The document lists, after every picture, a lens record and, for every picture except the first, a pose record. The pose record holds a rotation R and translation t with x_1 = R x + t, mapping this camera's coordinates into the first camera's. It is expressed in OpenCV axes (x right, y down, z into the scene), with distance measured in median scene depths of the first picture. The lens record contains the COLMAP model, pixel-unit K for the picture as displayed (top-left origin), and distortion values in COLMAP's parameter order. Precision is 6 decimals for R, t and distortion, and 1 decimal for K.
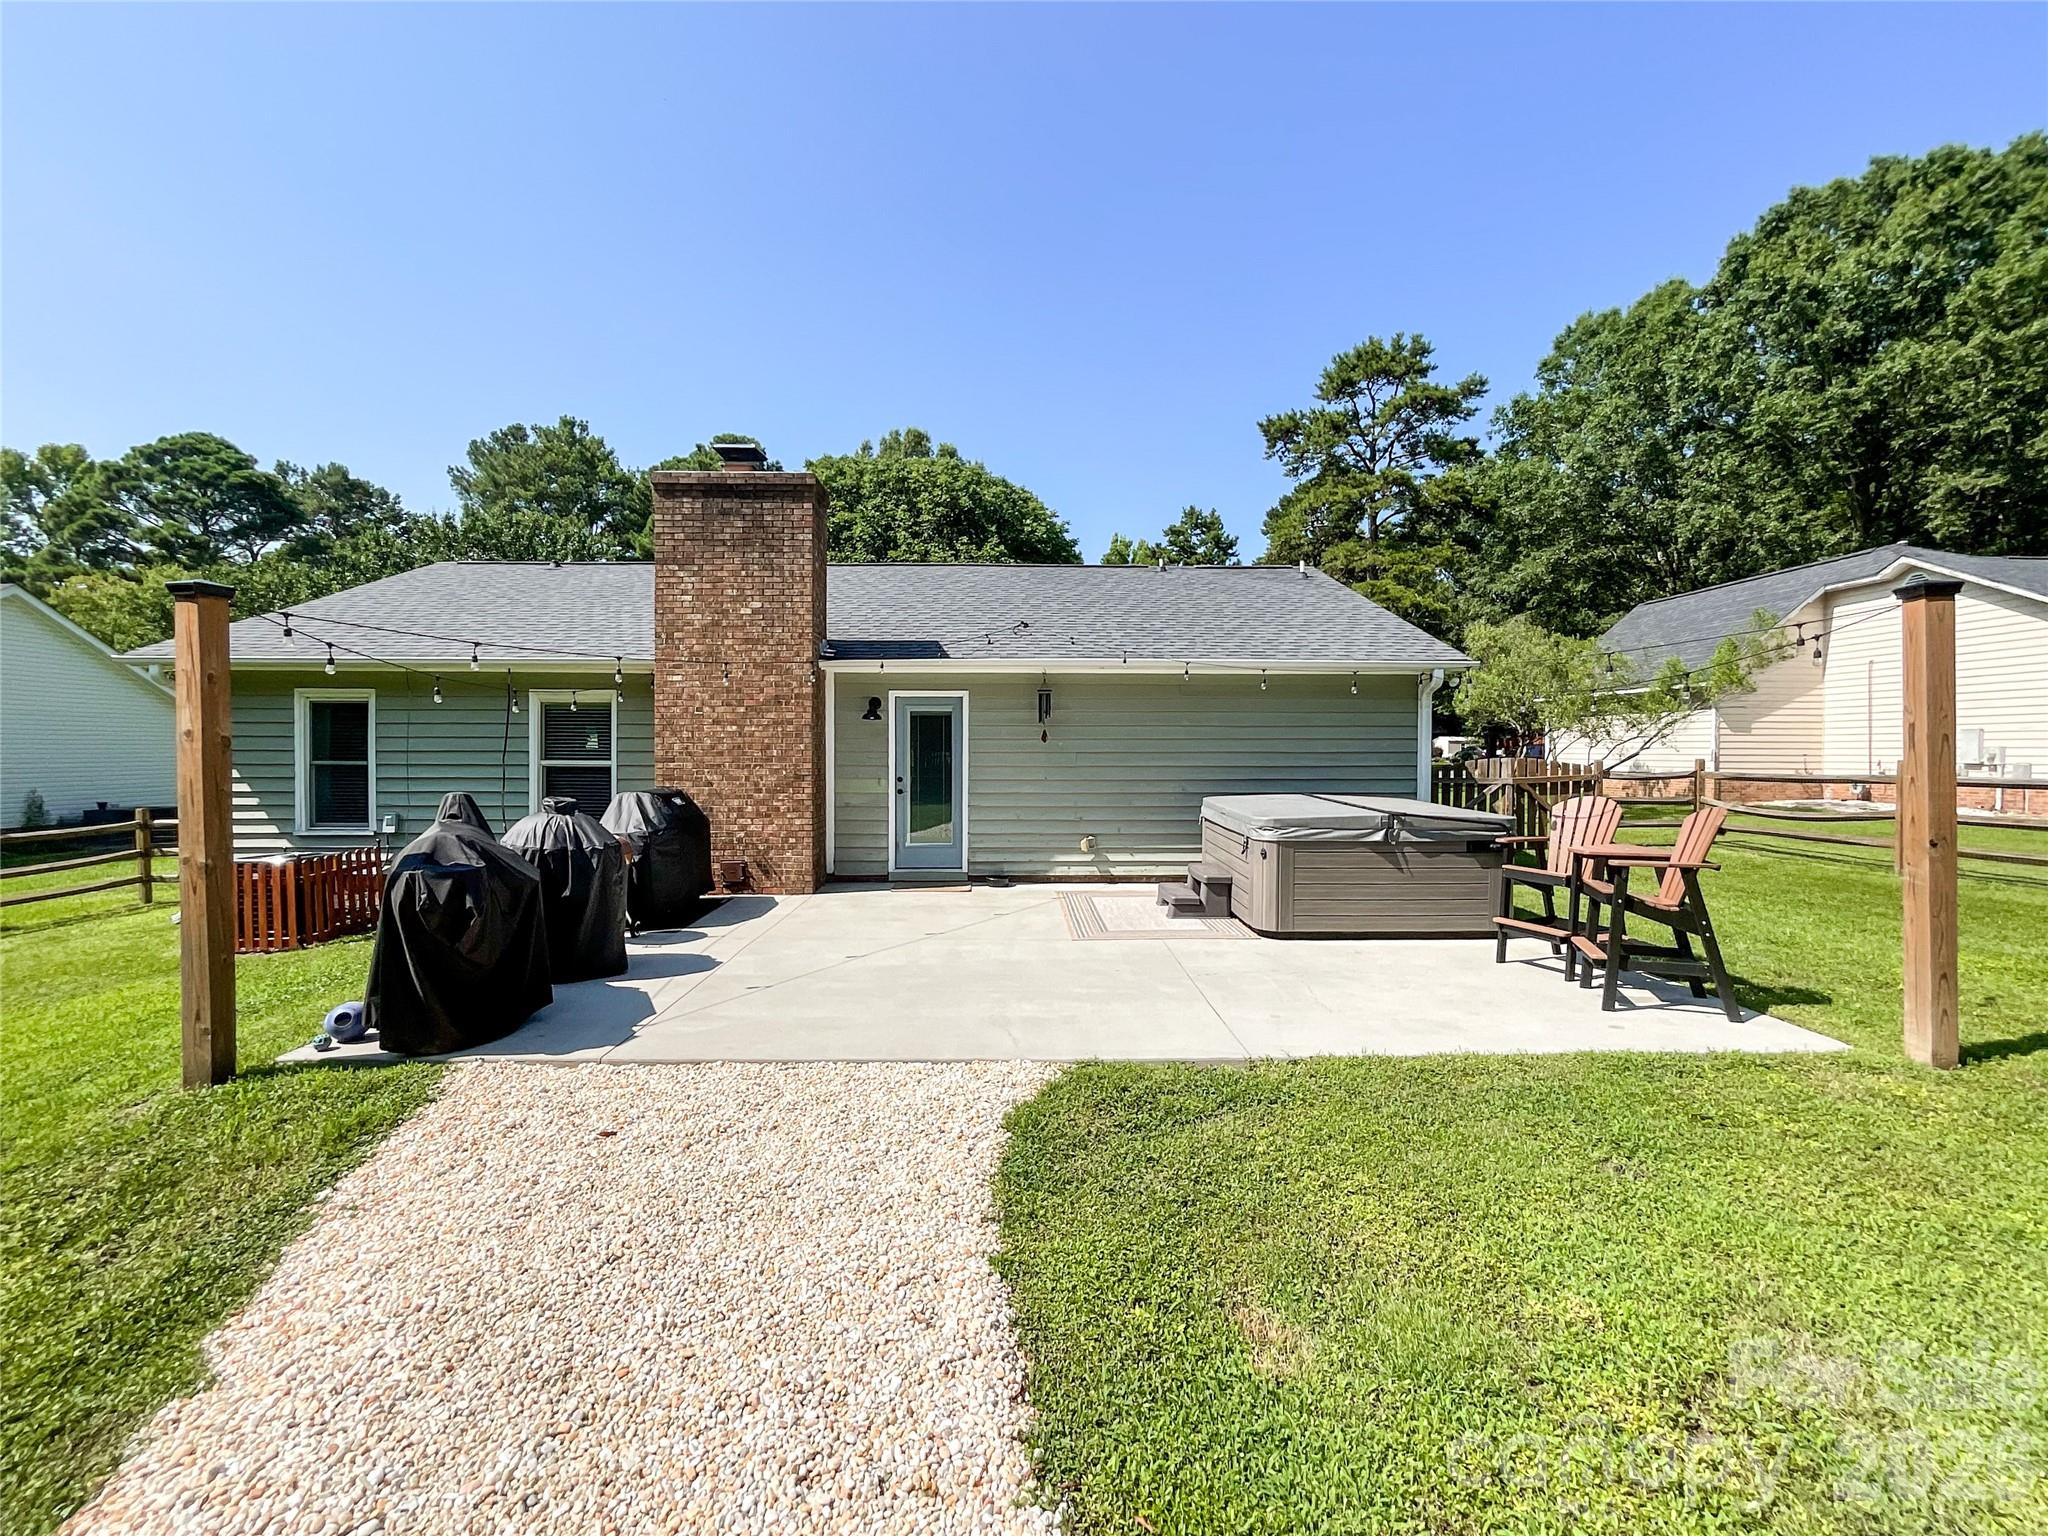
lens RADIAL K [[866.1, 0, 1024.0], [0, 866.1, 768.0], [0, 0, 1]] dist [-0.035761, 0.015364]
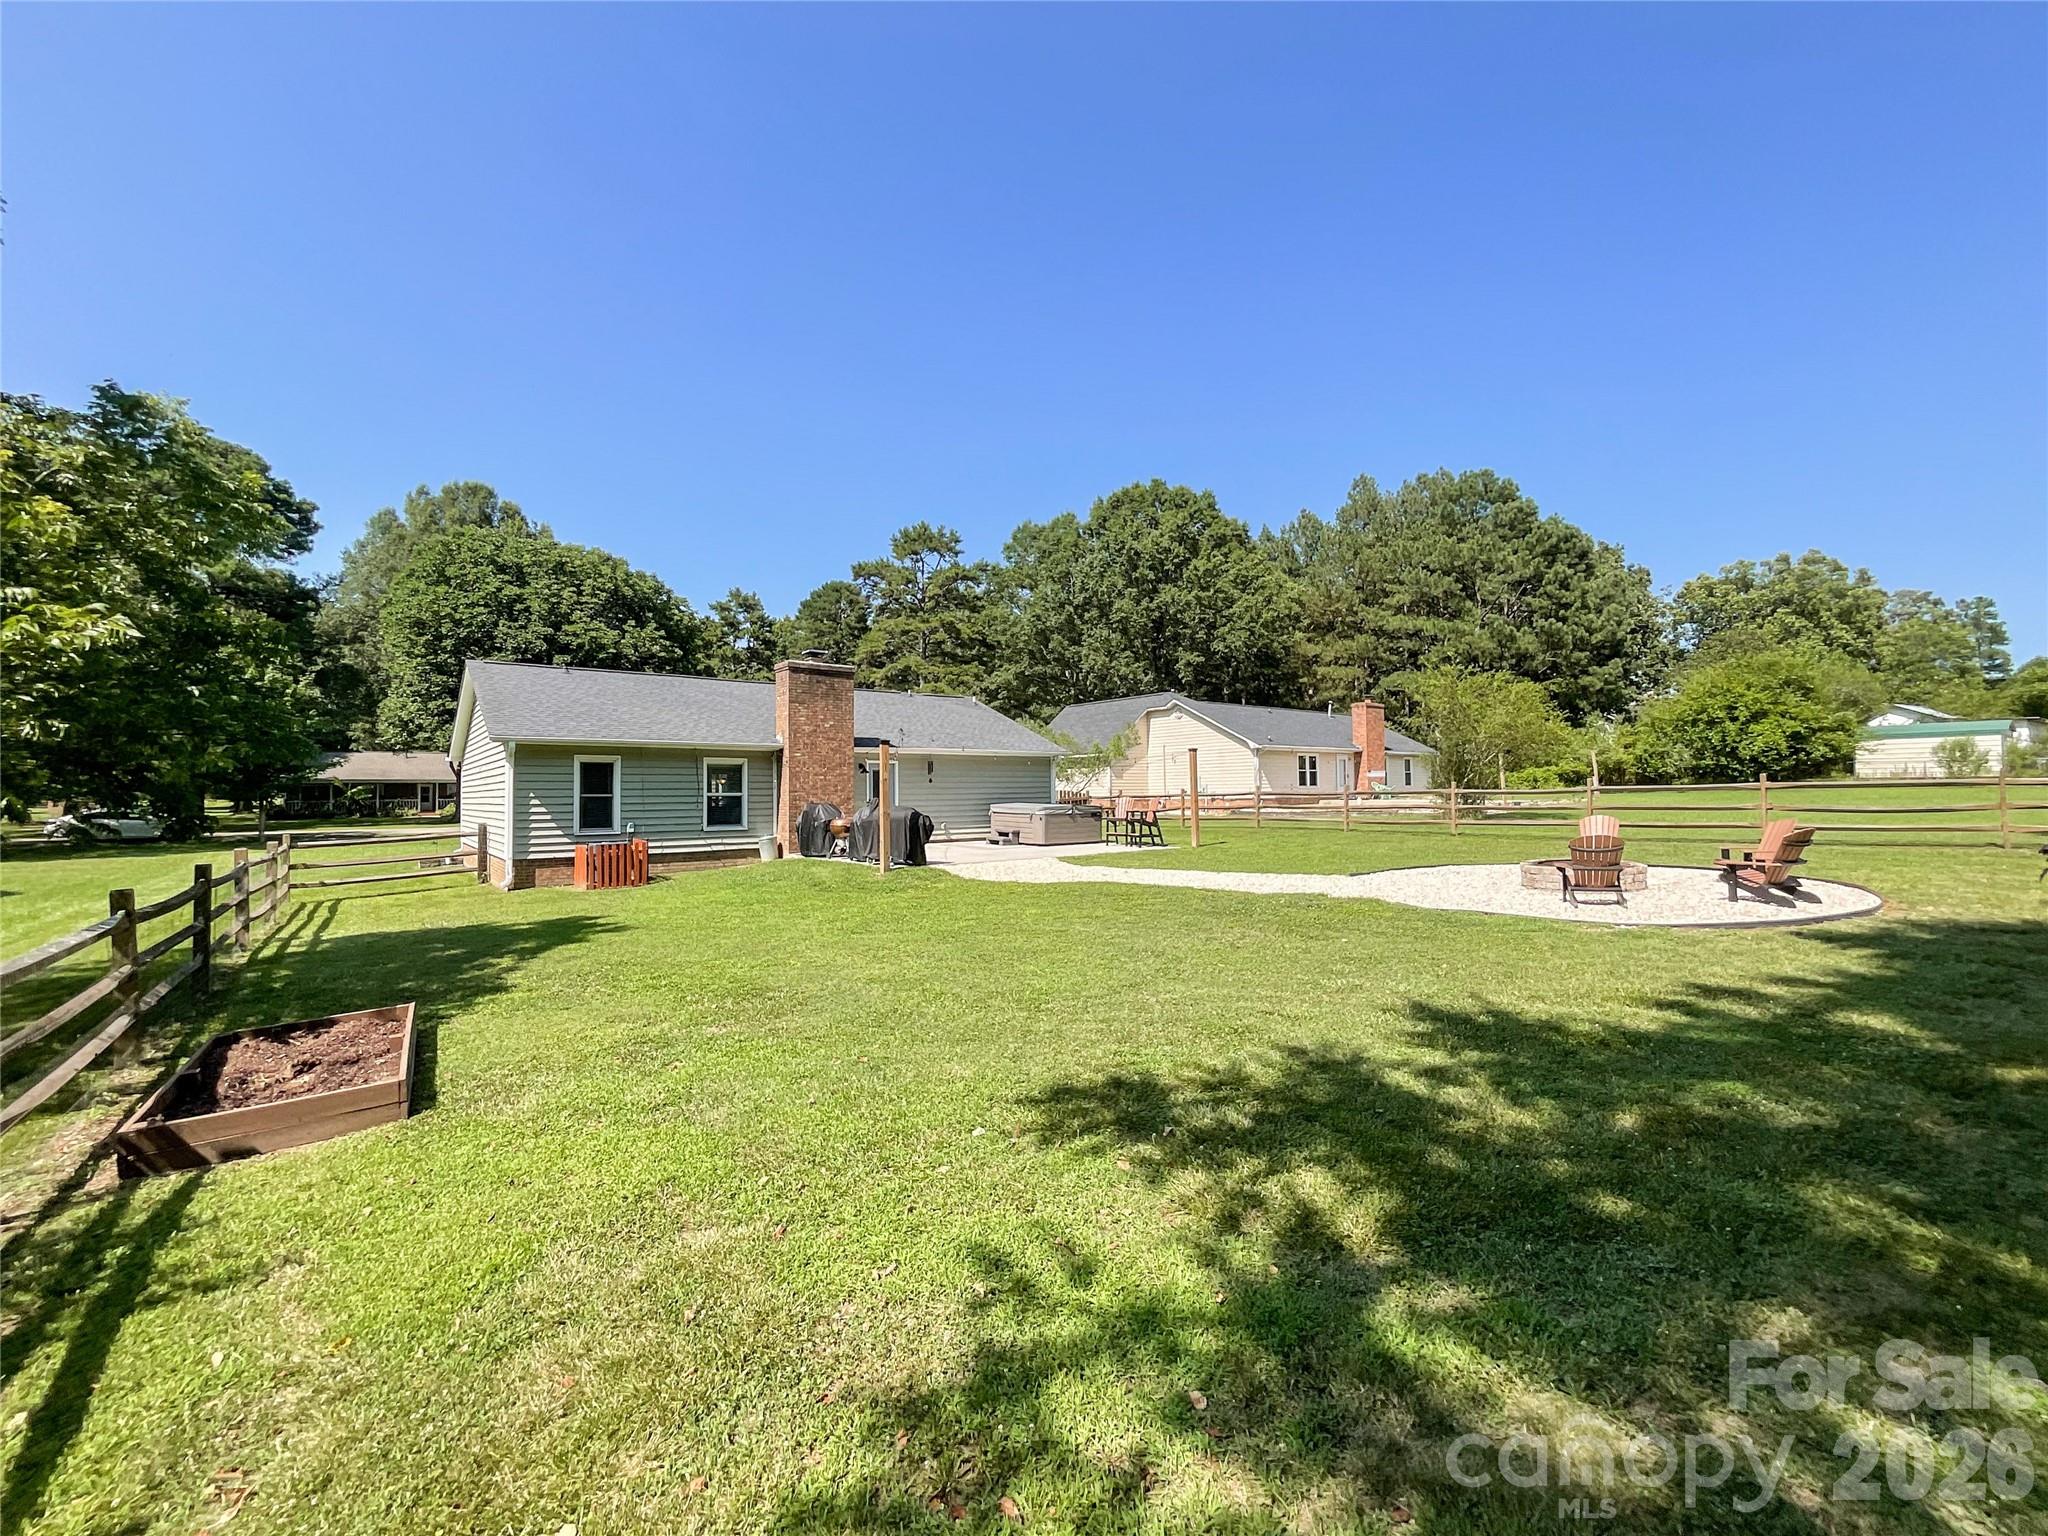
lens RADIAL K [[817.9, 0, 1020.4], [0, 817.9, 822.5], [0, 0, 1]] dist [-0.001594, 0.000127]
pose [[0.806609, -0.032305, 0.590202, -0.342212], [0.023752, 0.999470, 0.022246, 0.010788], [-0.590608, -0.003925, 0.806949, -0.299214]]
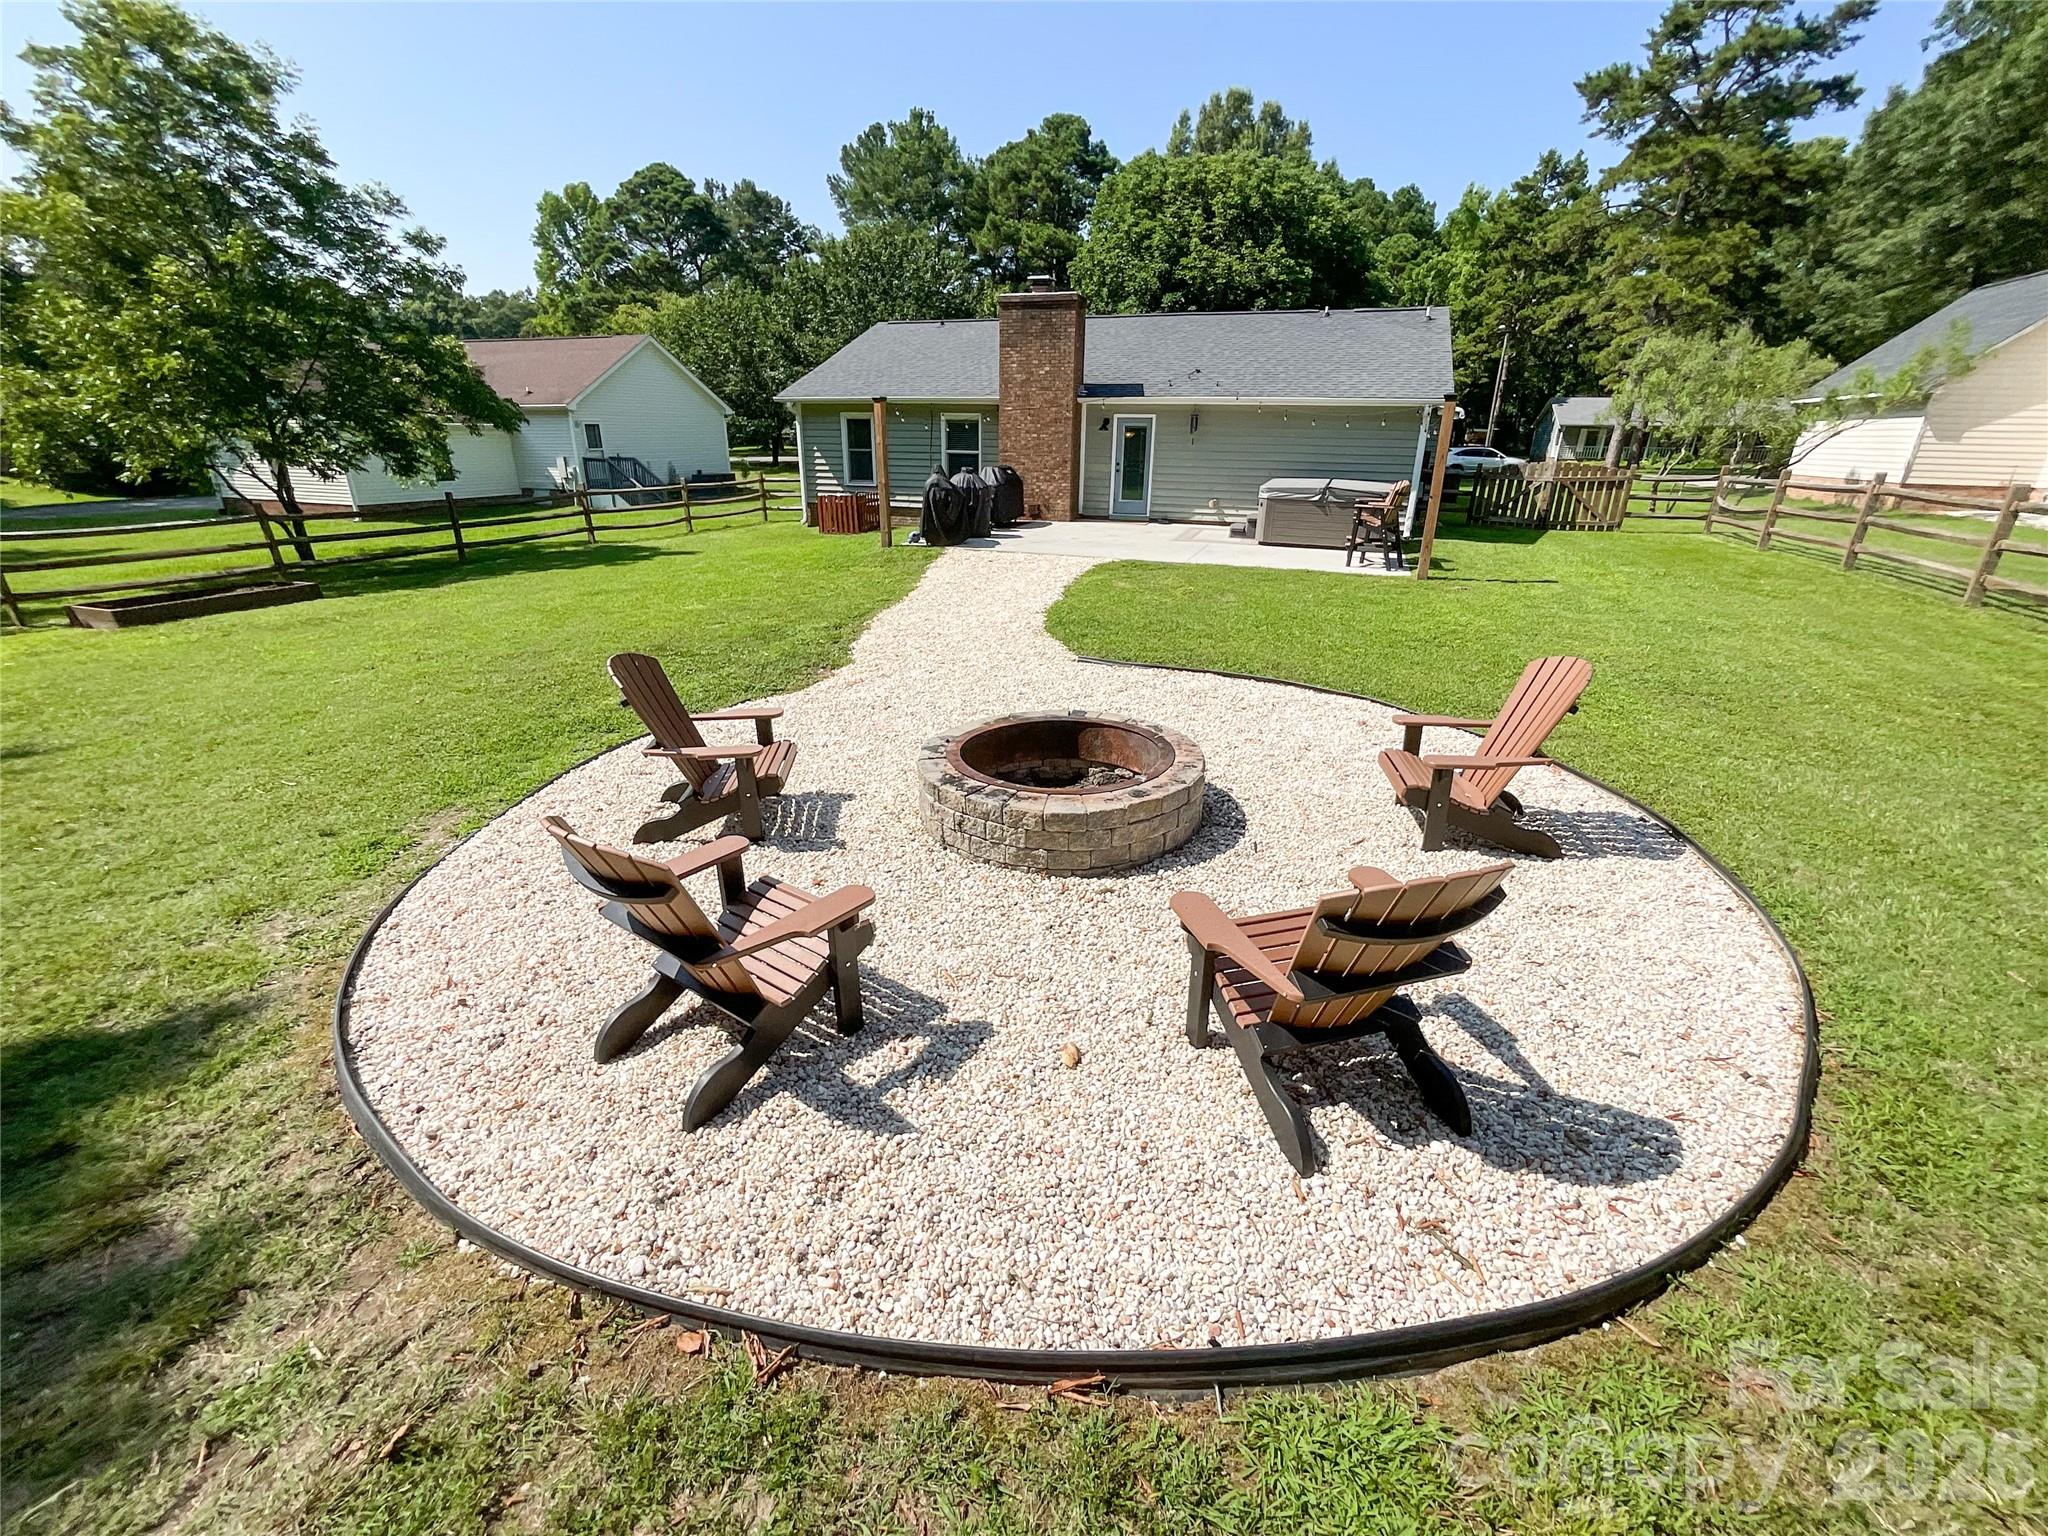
lens RADIAL K [[824.5, 0, 1024.0], [0, 824.5, 768.0], [0, 0, 1]] dist [-0.007106, 0.000997]
pose [[0.934097, 0.144259, -0.326577, 0.111414], [-0.019652, 0.934120, 0.356419, -0.001417], [0.356479, -0.326512, 0.875393, -0.279145]]
